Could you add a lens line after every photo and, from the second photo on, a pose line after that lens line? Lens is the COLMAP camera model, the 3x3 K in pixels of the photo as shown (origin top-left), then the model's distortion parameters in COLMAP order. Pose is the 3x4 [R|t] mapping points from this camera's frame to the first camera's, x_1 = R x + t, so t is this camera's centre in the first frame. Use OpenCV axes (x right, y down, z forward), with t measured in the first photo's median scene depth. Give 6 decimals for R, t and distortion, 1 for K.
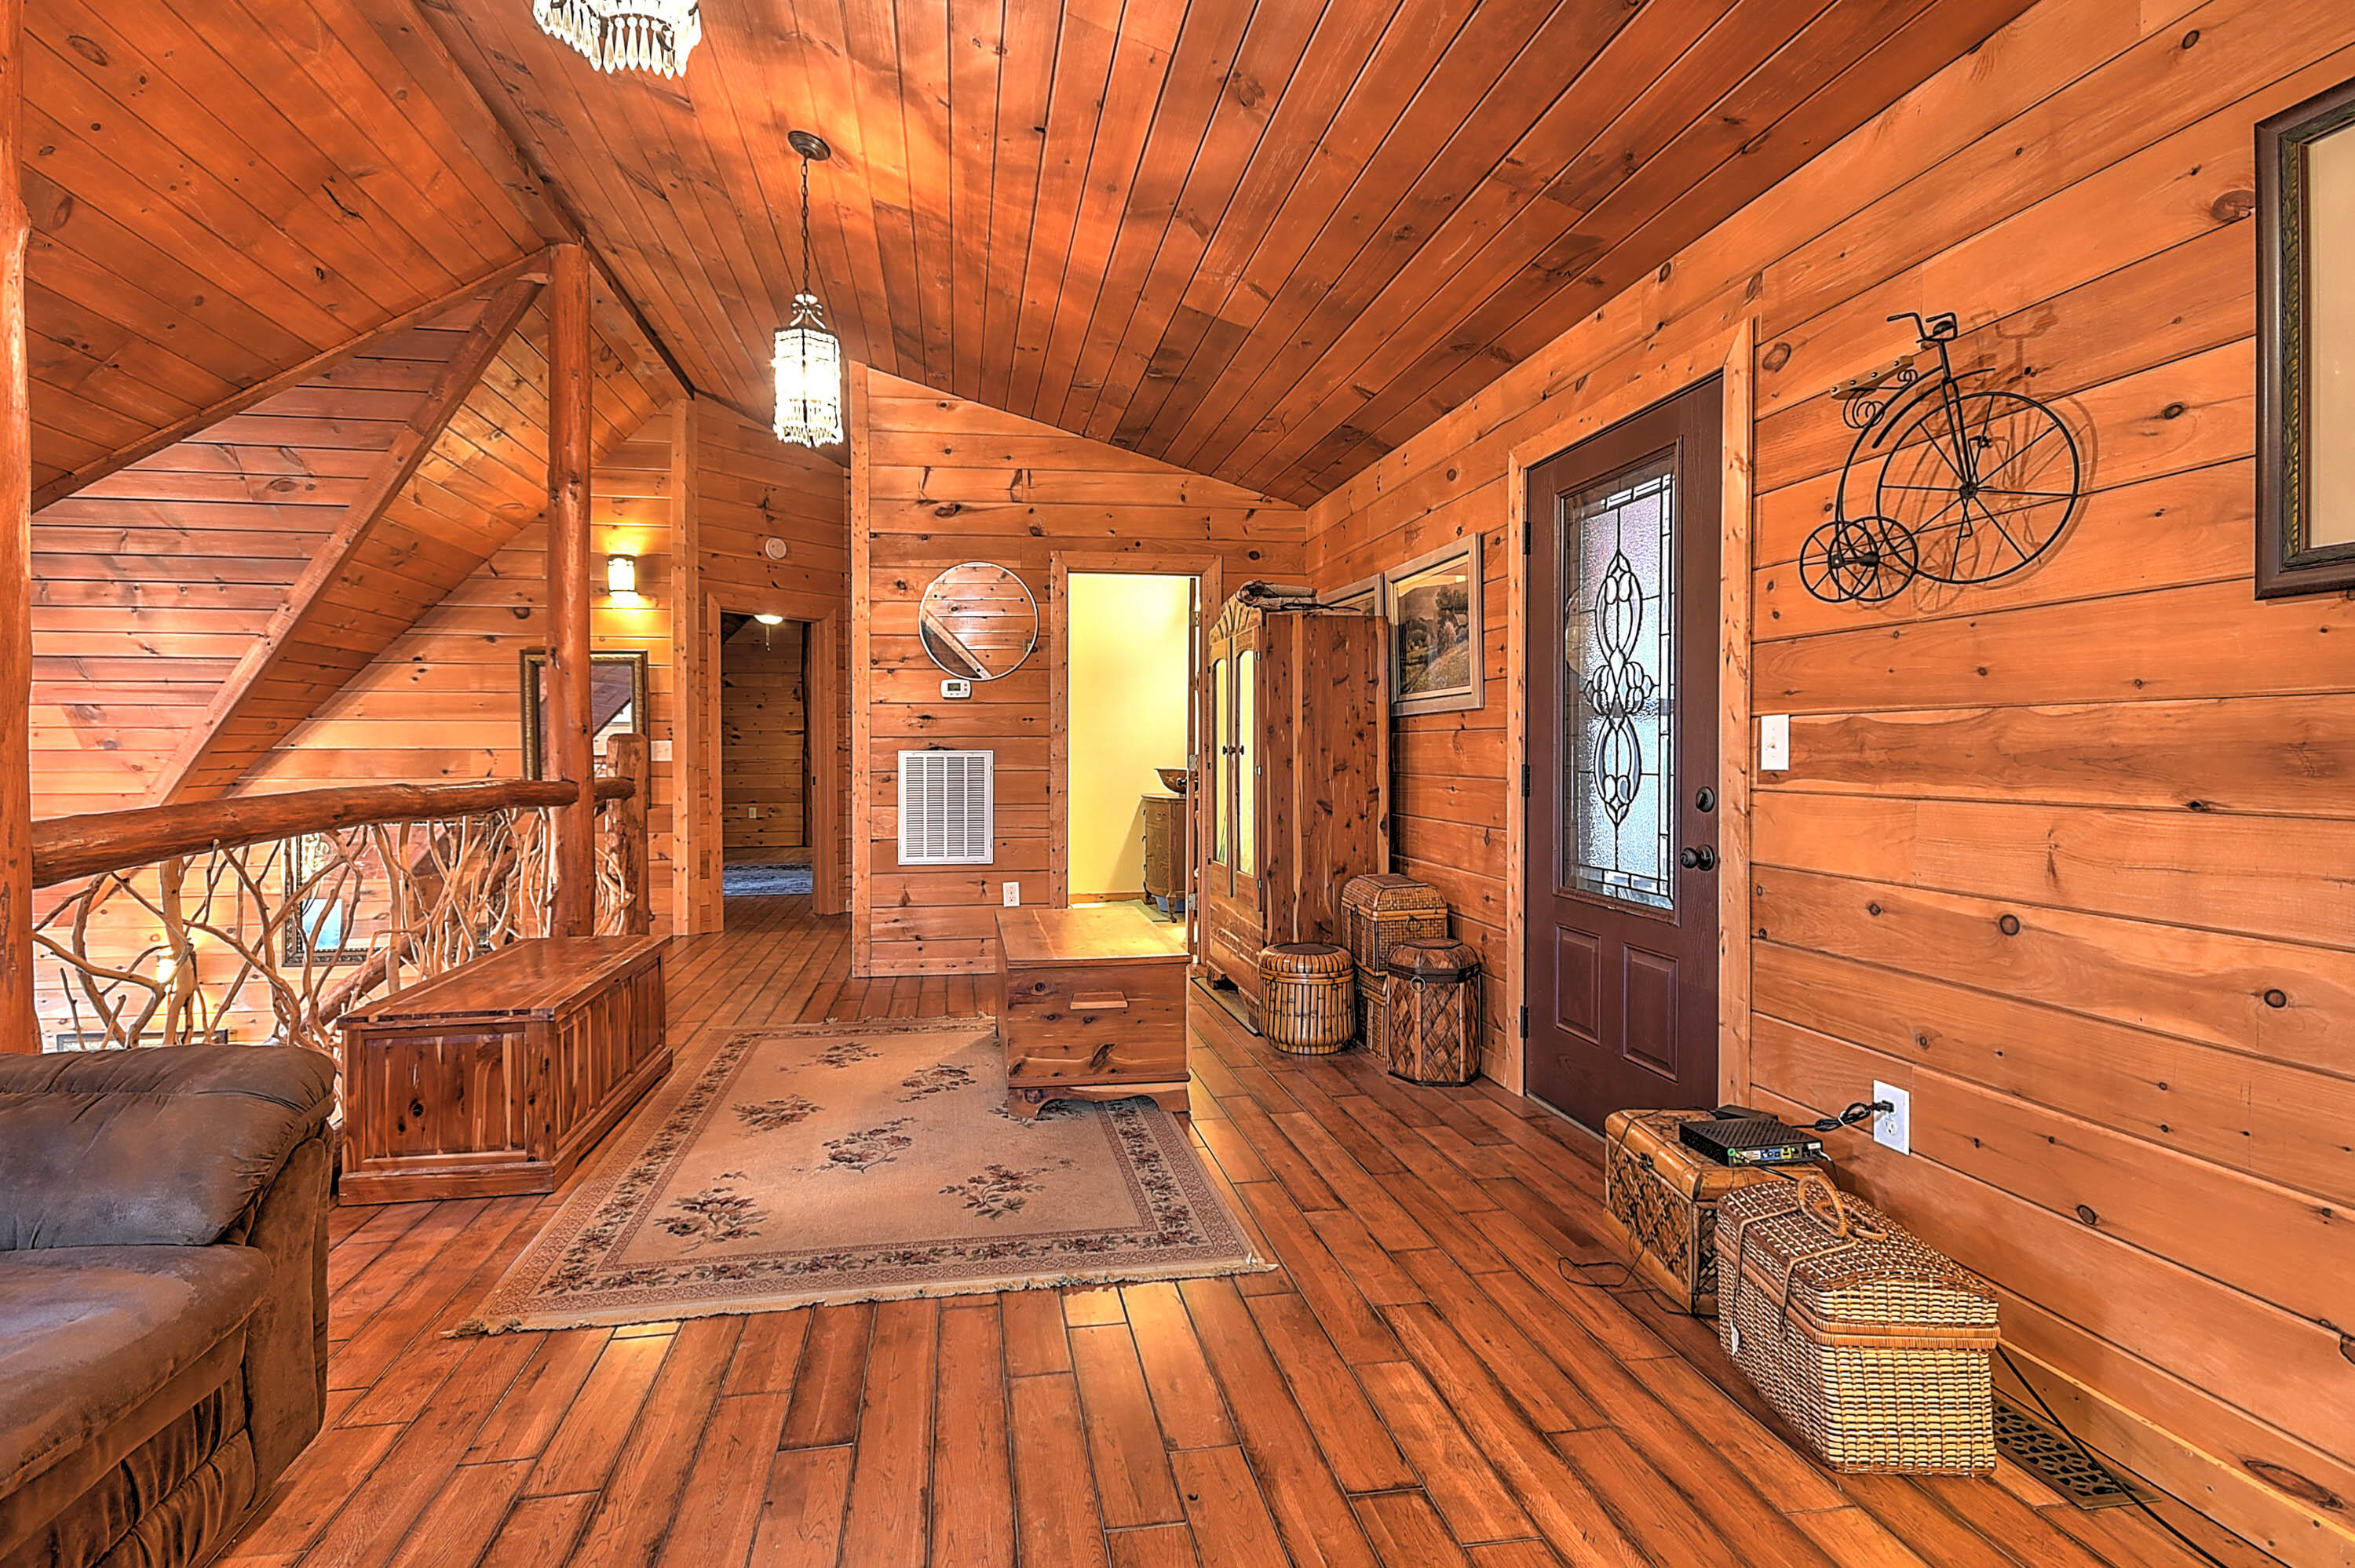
lens RADIAL K [[1021.7, 0, 1177.9], [0, 1021.7, 769.6], [0, 0, 1]] dist [0.018585, -0.007169]
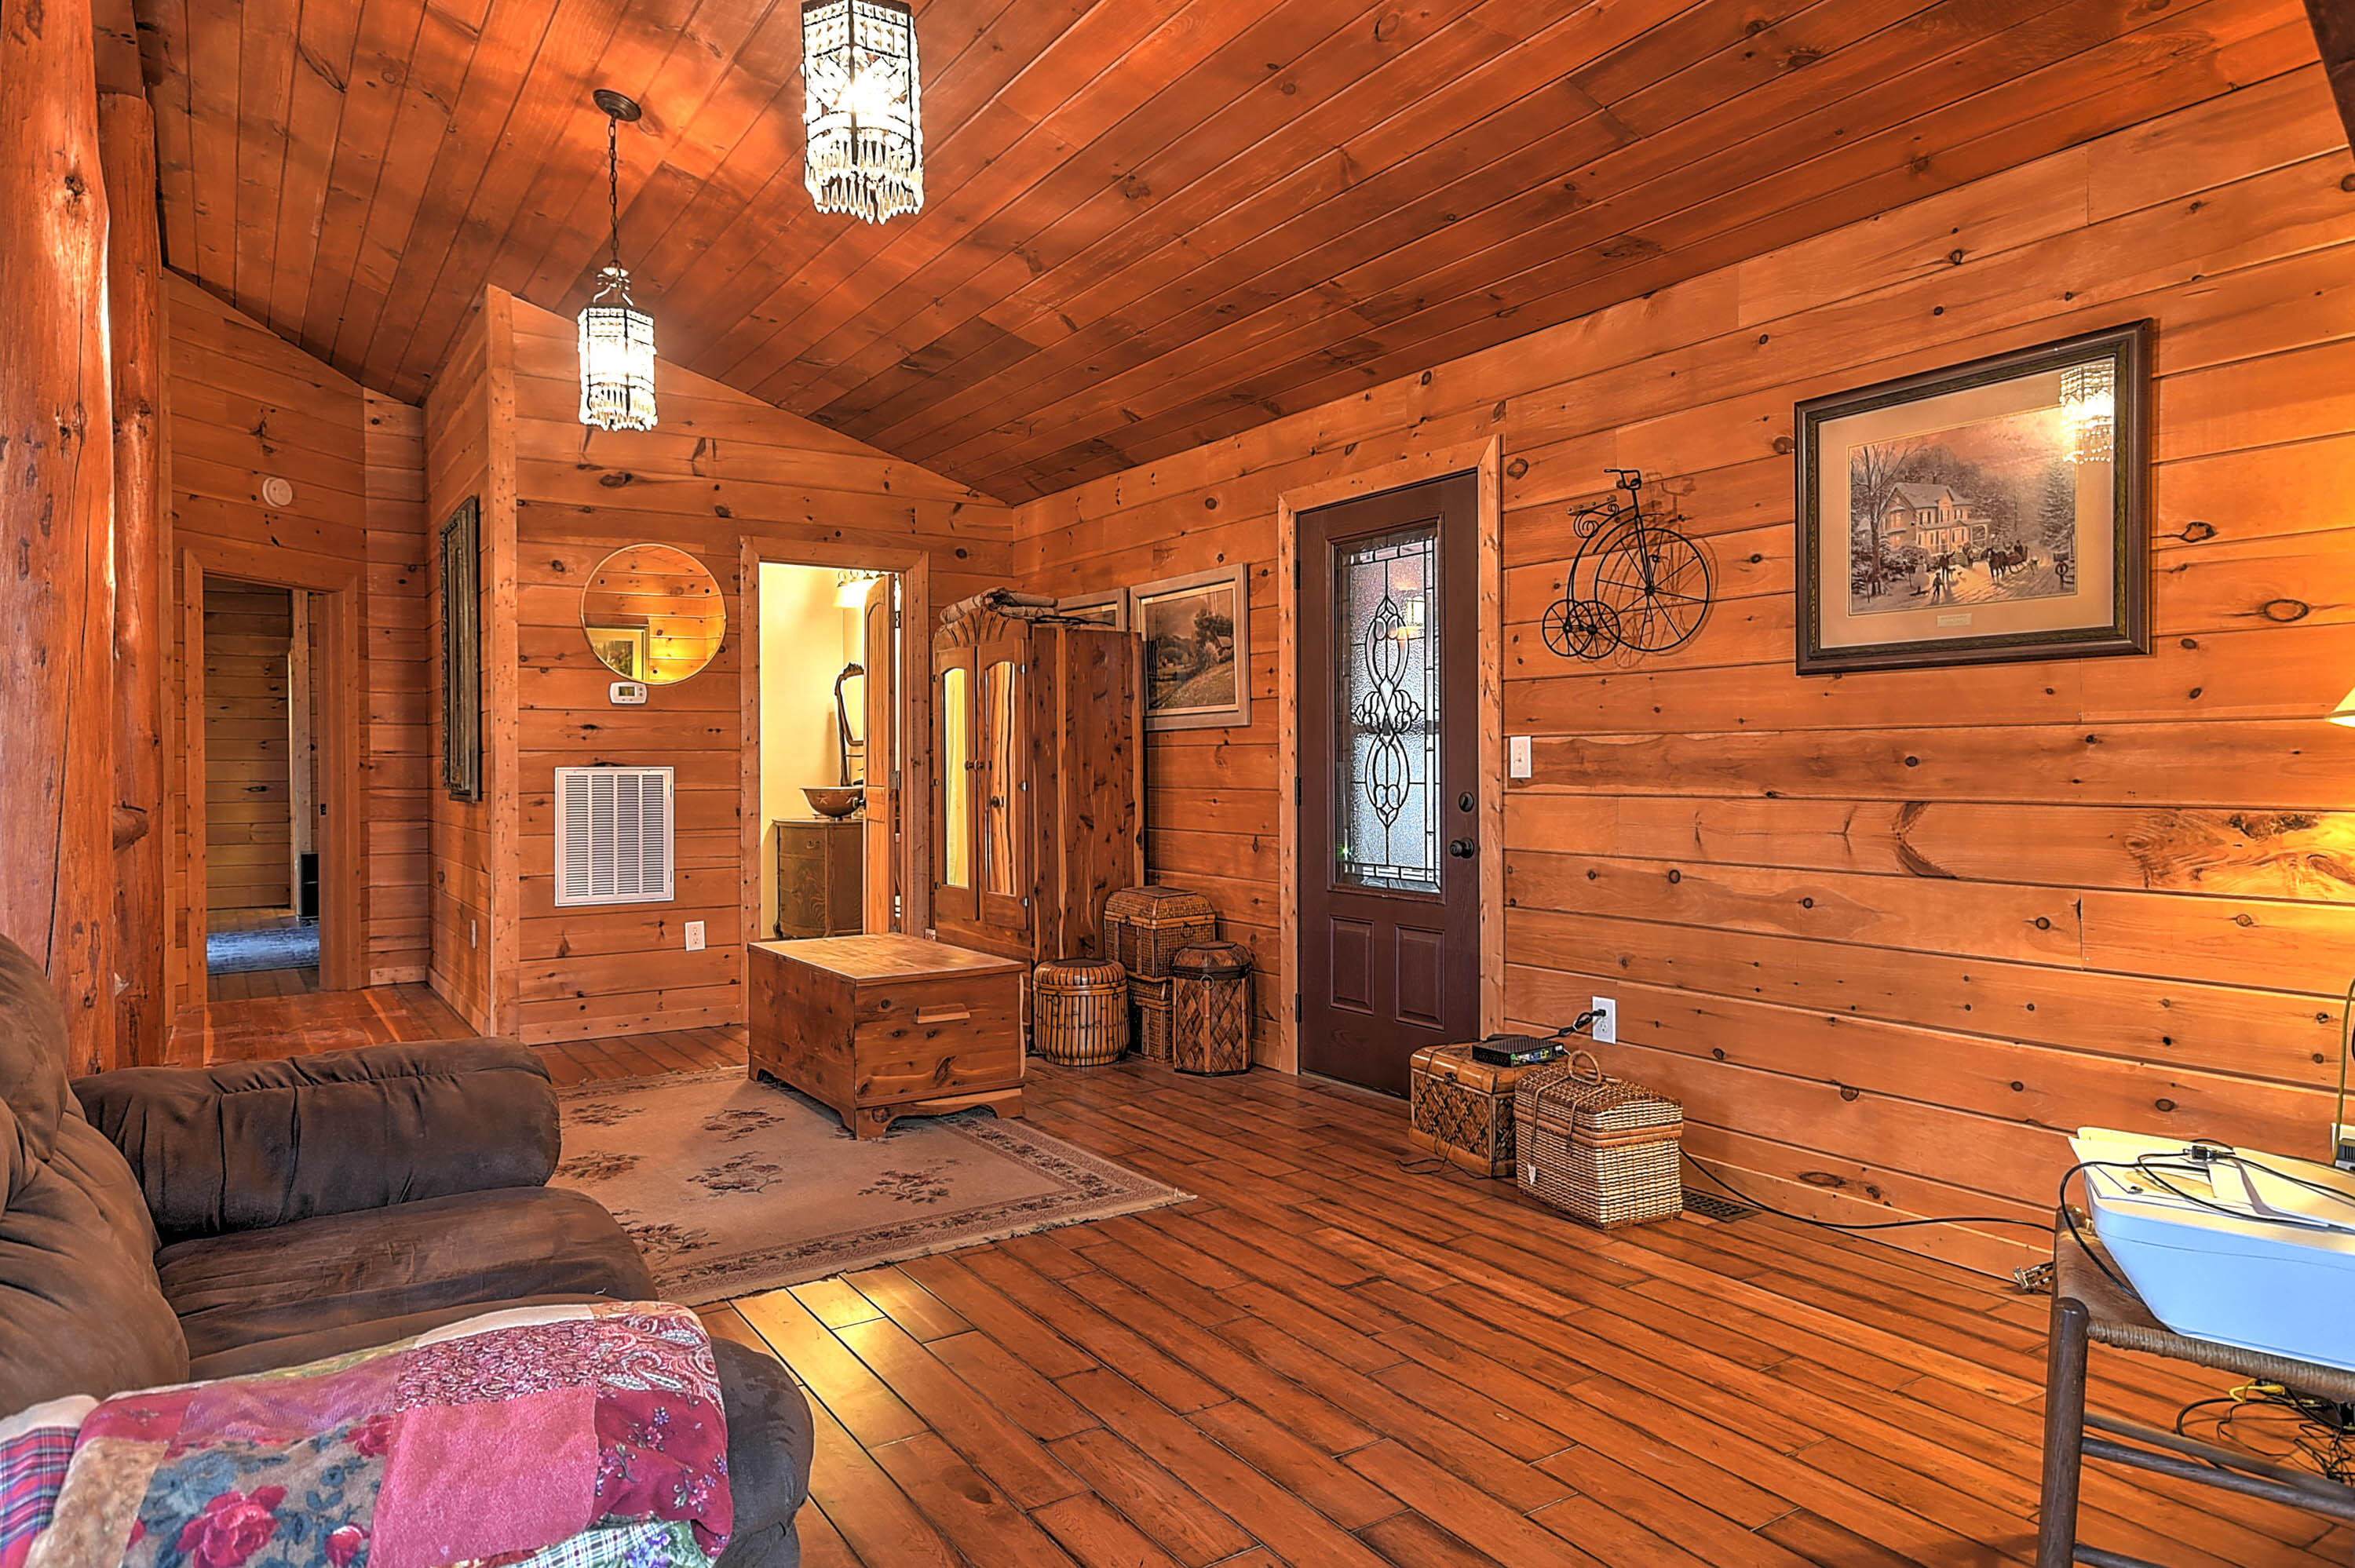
lens RADIAL K [[1403.9, 0, 1177.5], [0, 1403.9, 784.0], [0, 0, 1]] dist [-0.007086, 0.052291]
pose [[0.906069, -0.008538, 0.423044, -0.530464], [0.011611, 0.999922, -0.004688, 0.010670], [-0.422971, 0.009160, 0.906097, -0.411430]]
